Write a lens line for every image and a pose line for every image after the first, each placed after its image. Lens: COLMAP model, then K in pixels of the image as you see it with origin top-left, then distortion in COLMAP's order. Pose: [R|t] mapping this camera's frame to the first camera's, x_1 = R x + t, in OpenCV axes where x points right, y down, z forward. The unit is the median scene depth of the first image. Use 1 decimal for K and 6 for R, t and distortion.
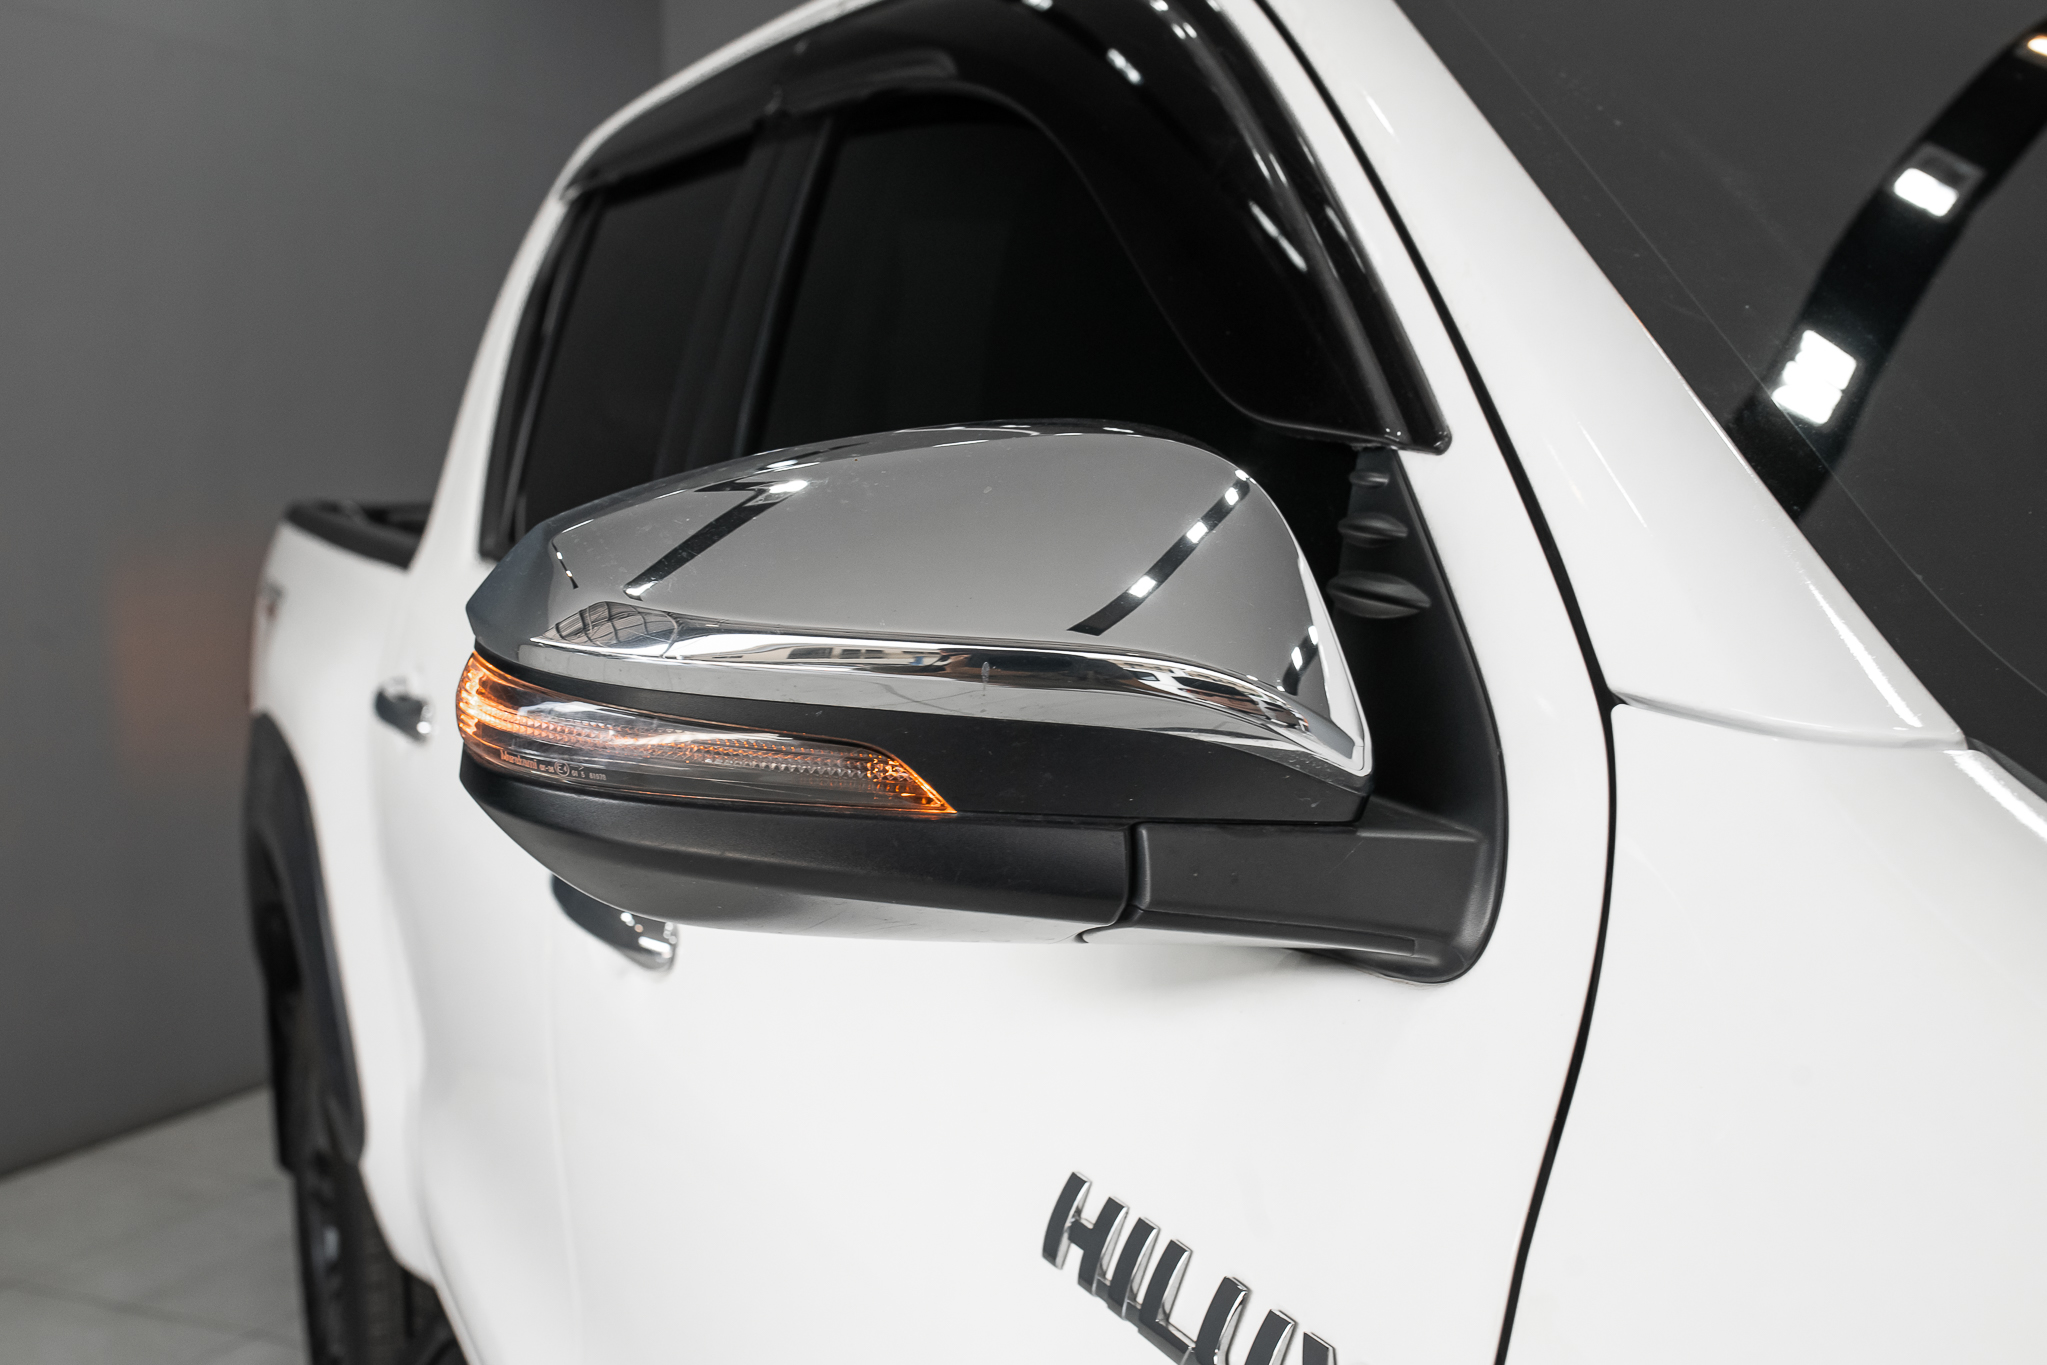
lens RADIAL K [[2163.3, 0, 1078.1], [0, 2163.3, 571.1], [0, 0, 1]] dist [-0.016120, 0.011045]
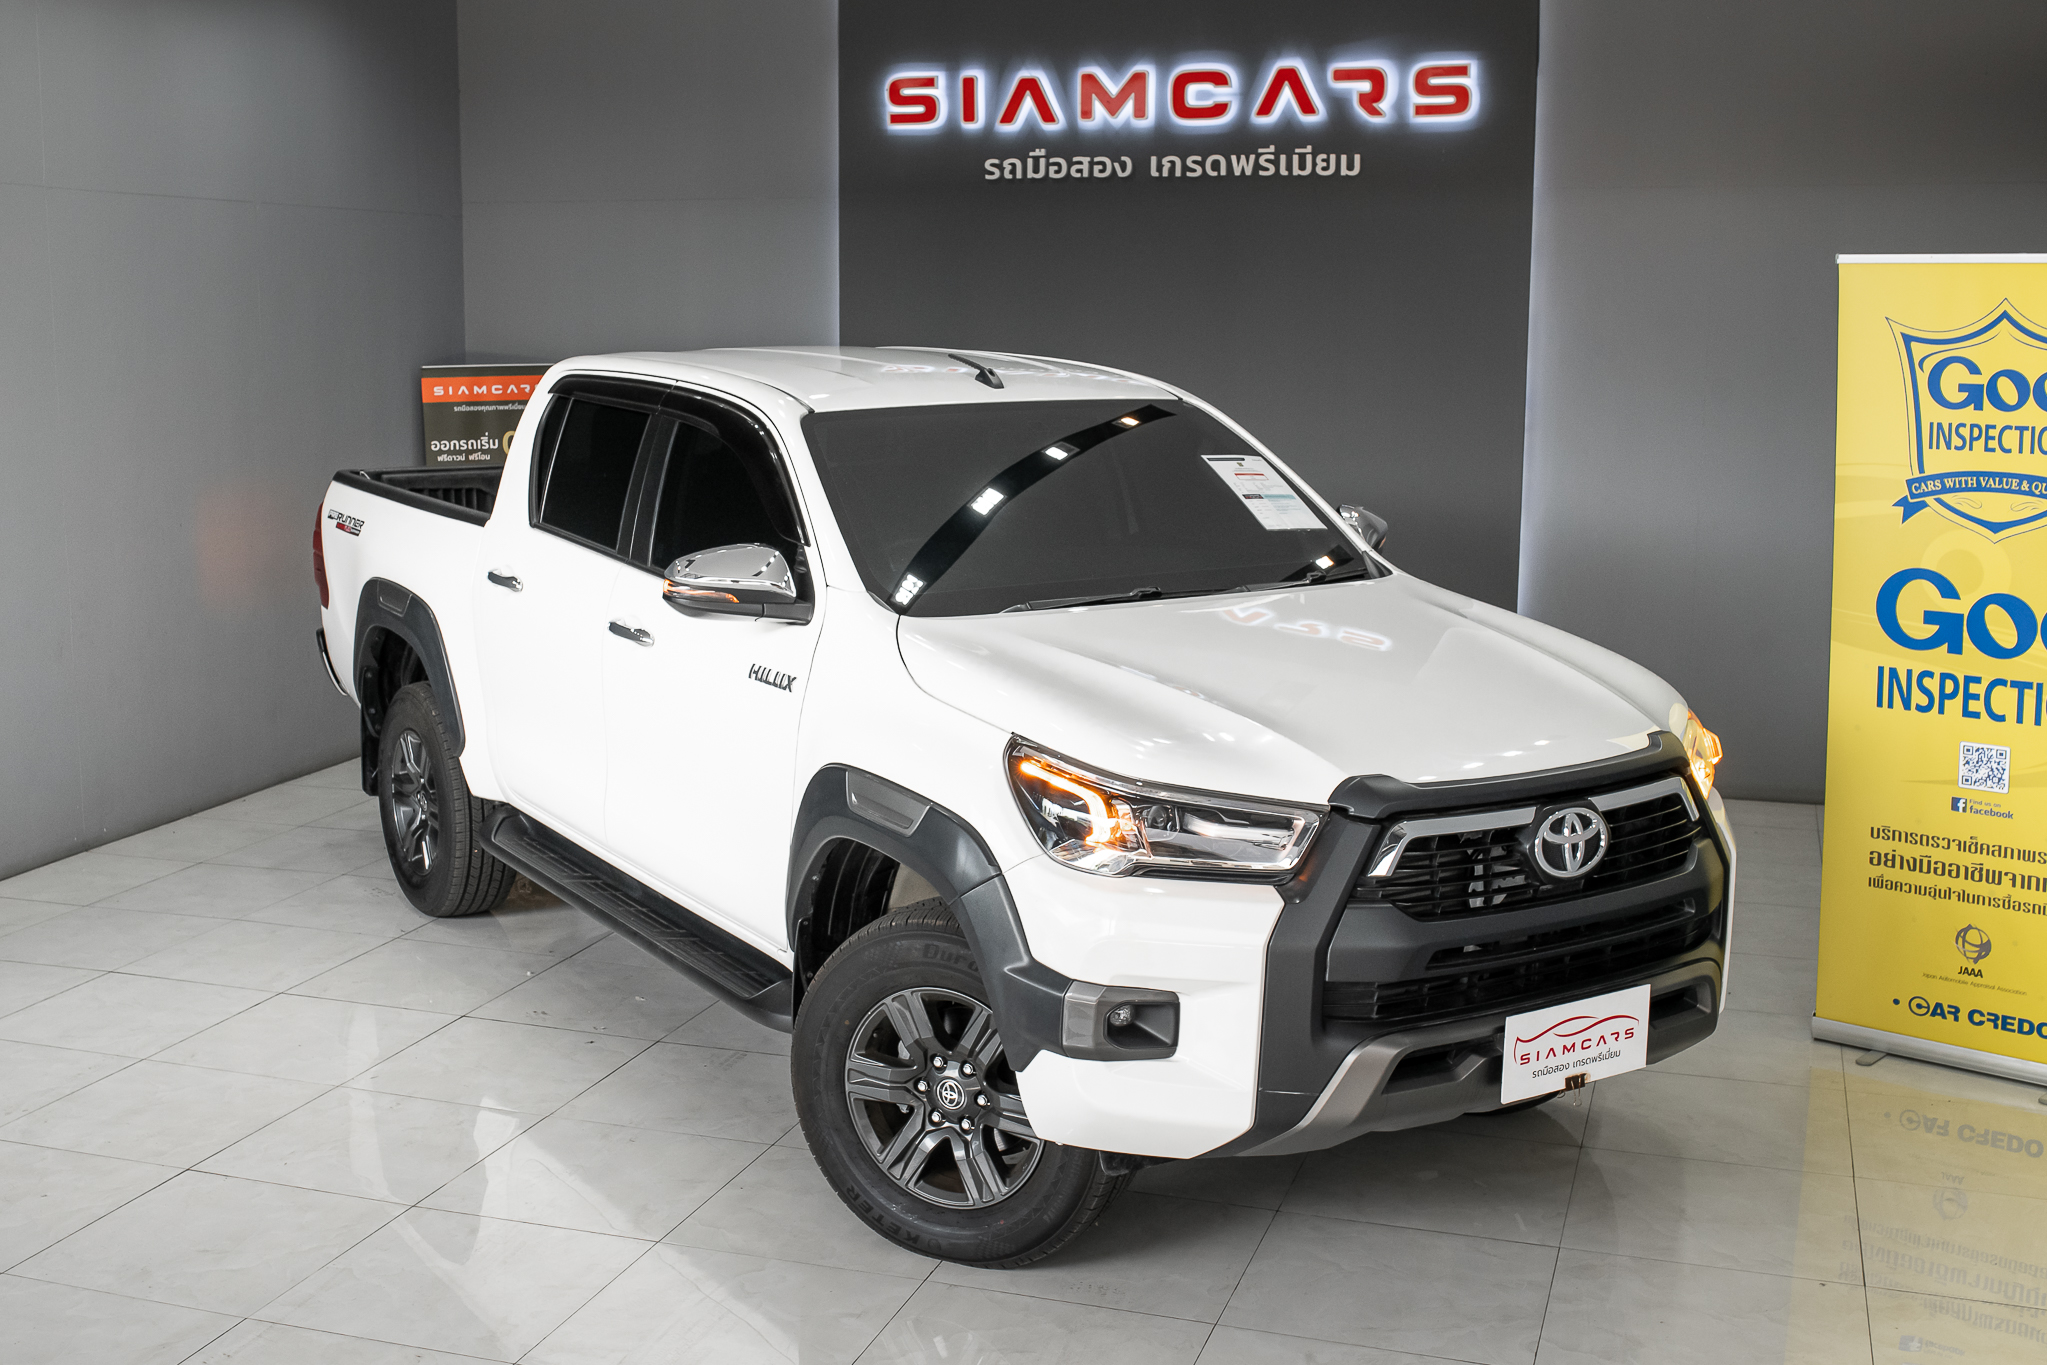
lens RADIAL K [[2076.0, 0, 1019.8], [0, 2076.0, 619.7], [0, 0, 1]] dist [-0.042734, 0.059726]
pose [[0.988598, -0.005067, 0.150491, -0.149724], [-0.008610, 0.995896, 0.090093, -0.406891], [-0.150329, -0.090361, 0.984498, -5.264228]]
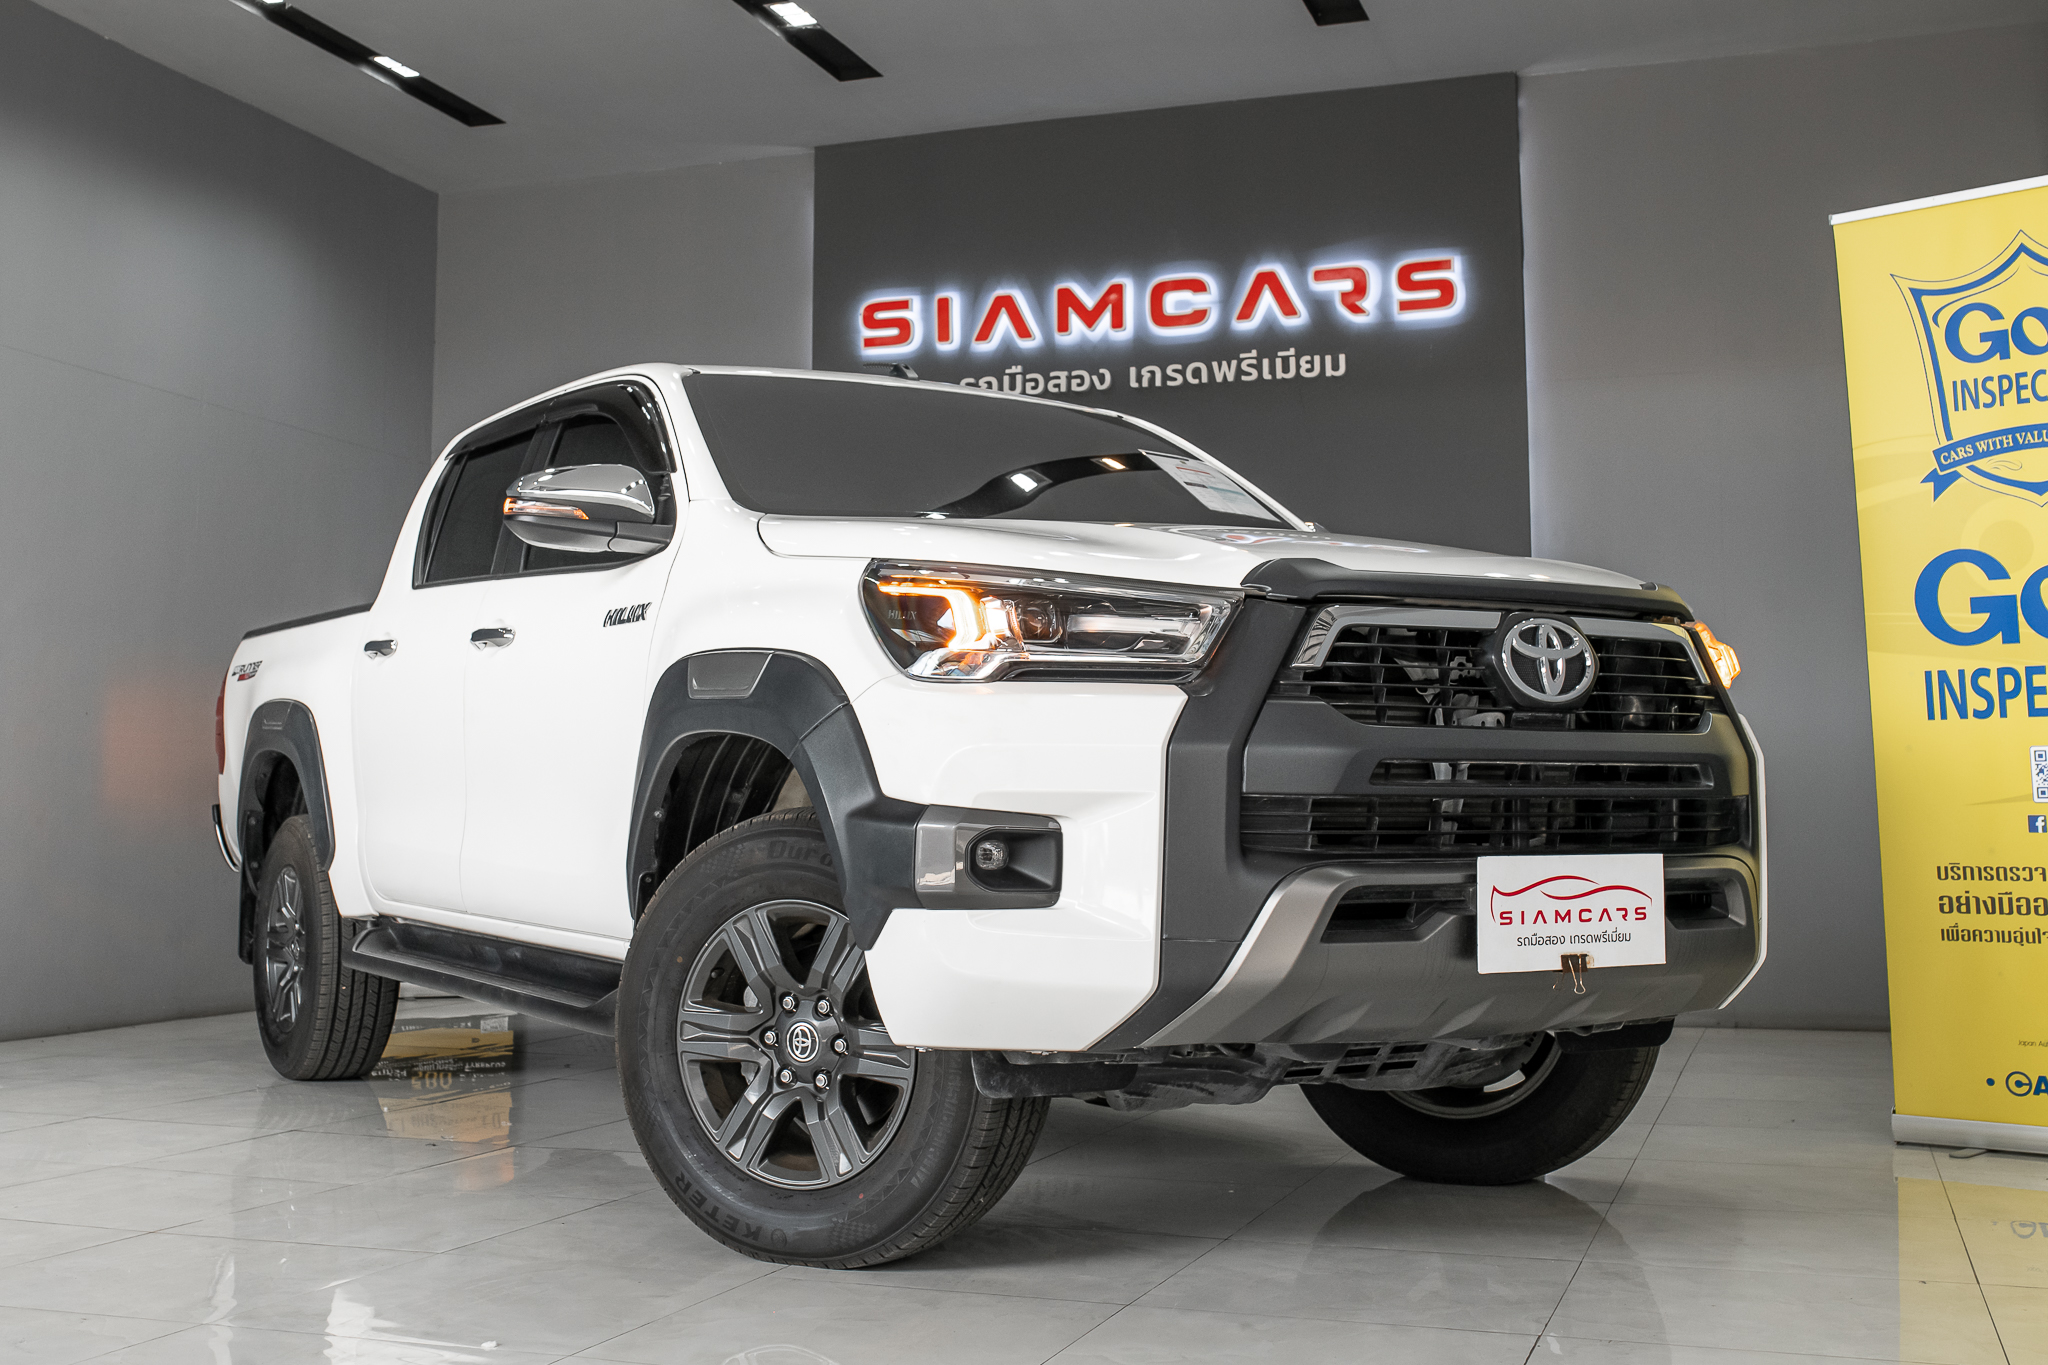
lens RADIAL K [[2077.0, 0, 1020.3], [0, 2077.0, 619.7], [0, 0, 1]] dist [-0.042734, 0.059726]
pose [[0.991757, 0.019713, 0.126604, 0.382114], [-0.001481, 0.989792, -0.142512, 1.109821], [-0.128121, 0.141150, 0.981663, -4.448927]]
